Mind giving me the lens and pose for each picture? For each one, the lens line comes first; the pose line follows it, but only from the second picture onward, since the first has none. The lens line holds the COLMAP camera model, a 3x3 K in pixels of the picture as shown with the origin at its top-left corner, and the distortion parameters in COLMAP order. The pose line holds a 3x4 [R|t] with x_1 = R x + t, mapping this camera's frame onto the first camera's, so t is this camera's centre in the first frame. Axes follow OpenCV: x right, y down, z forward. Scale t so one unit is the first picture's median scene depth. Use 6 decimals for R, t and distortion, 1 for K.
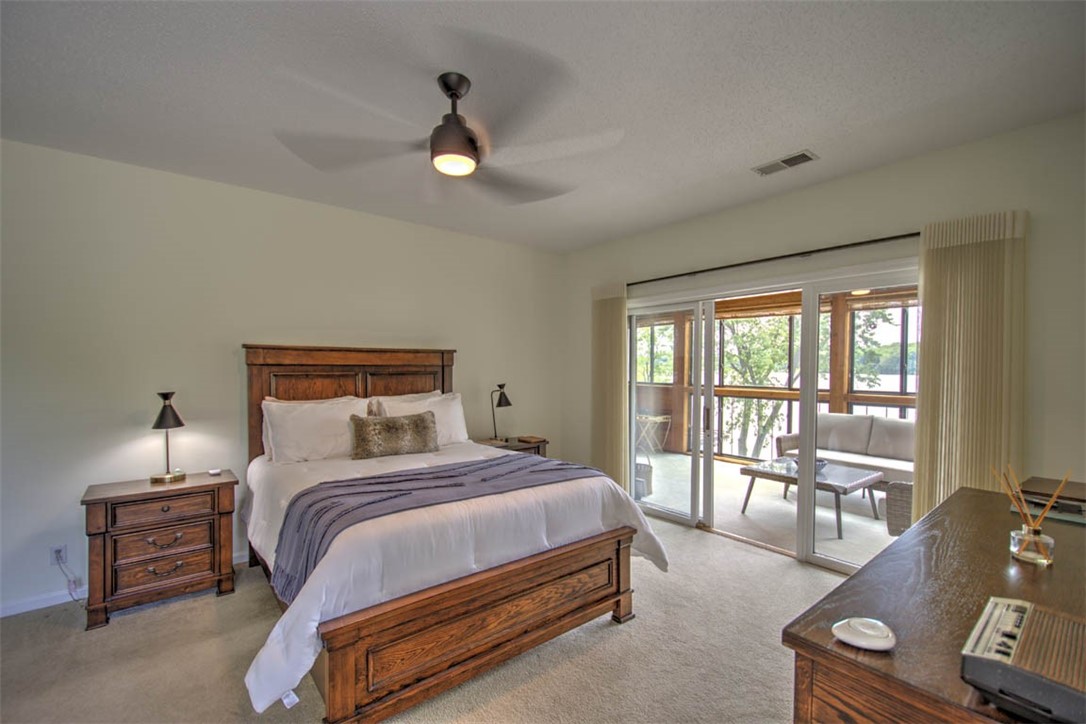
lens RADIAL K [[464.2, 0, 546.0], [0, 464.2, 370.4], [0, 0, 1]] dist [0.000760, -0.002261]
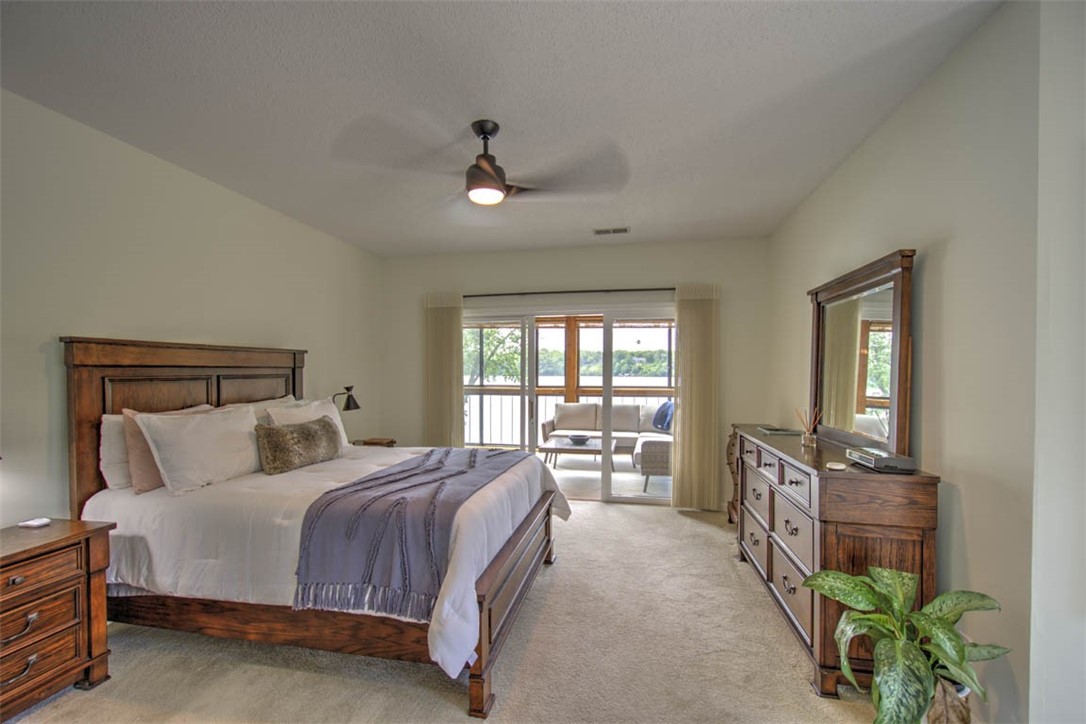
lens RADIAL K [[464.2, 0, 539.5], [0, 464.2, 364.6], [0, 0, 1]] dist [0.000760, -0.002261]
pose [[0.773958, 0.003470, 0.633227, -0.533835], [0.009883, 0.999797, -0.017558, 0.005699], [-0.633160, 0.019847, 0.773767, 0.003843]]
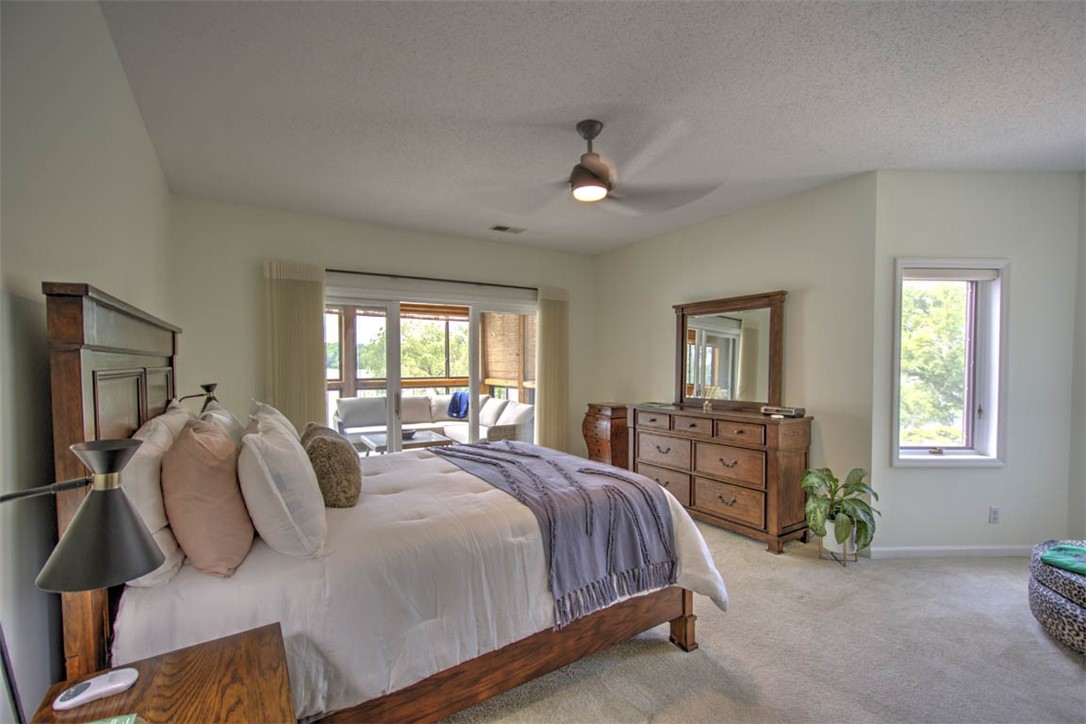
lens RADIAL K [[464.2, 0, 536.8], [0, 464.2, 368.0], [0, 0, 1]] dist [0.000760, -0.002261]
pose [[0.127823, -0.017164, 0.991648, -0.911709], [0.013361, 0.999789, 0.015582, 0.001914], [-0.991707, 0.011257, 0.128026, 0.613541]]
